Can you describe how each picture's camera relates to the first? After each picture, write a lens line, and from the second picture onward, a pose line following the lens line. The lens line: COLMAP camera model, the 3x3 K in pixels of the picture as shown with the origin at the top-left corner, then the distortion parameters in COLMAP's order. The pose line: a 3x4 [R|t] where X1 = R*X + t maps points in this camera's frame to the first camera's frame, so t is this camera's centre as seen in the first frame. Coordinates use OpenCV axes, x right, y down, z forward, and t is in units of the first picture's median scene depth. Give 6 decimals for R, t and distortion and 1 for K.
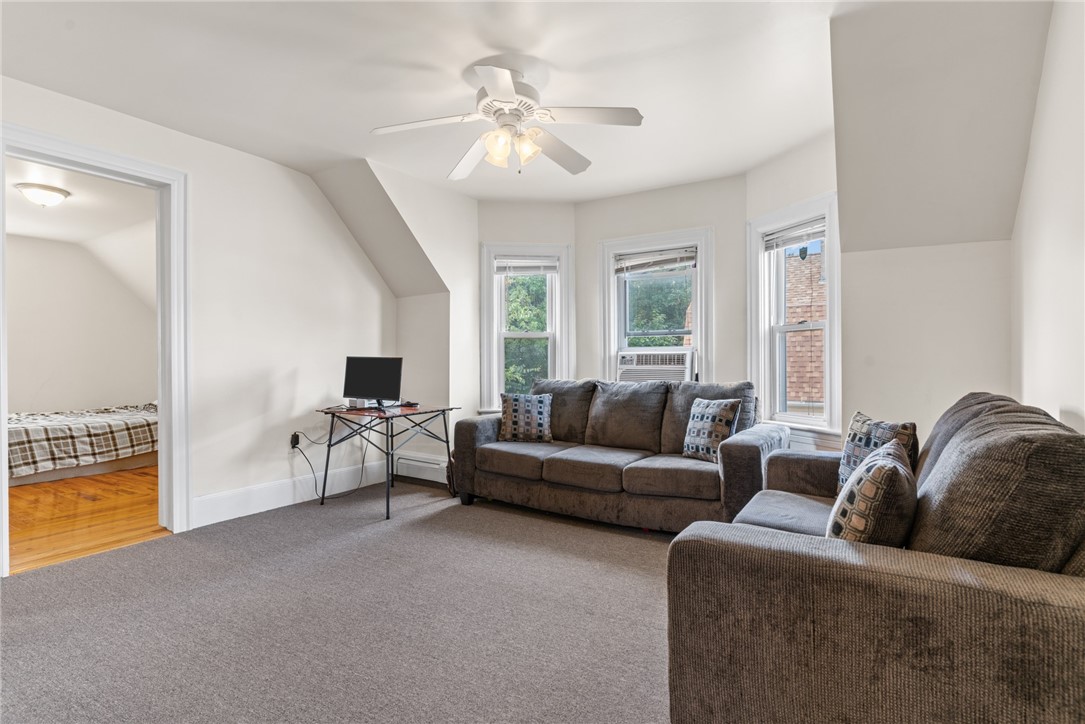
lens RADIAL K [[558.4, 0, 542.5], [0, 558.4, 362.0], [0, 0, 1]] dist [-0.001010, -0.000240]
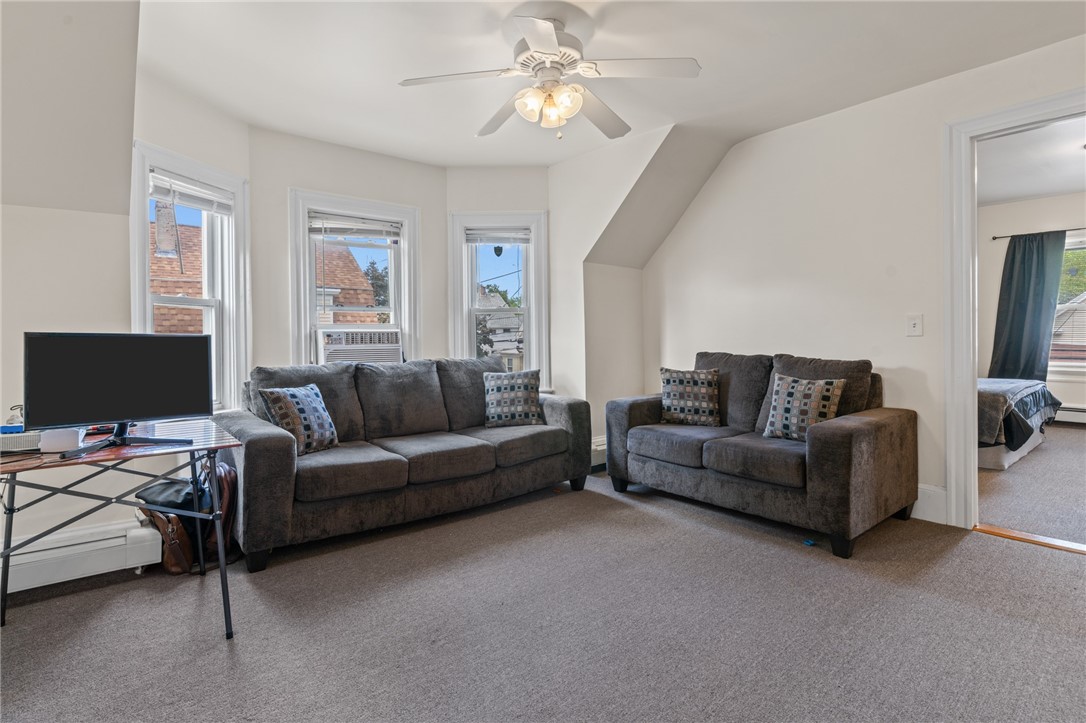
lens RADIAL K [[560.1, 0, 544.3], [0, 560.1, 338.2], [0, 0, 1]] dist [0.000060, 0.000871]
pose [[0.286343, -0.004540, 0.958116, -0.682476], [0.014054, 0.999901, 0.000537, -0.000604], [-0.958024, 0.013312, 0.286379, 0.538751]]
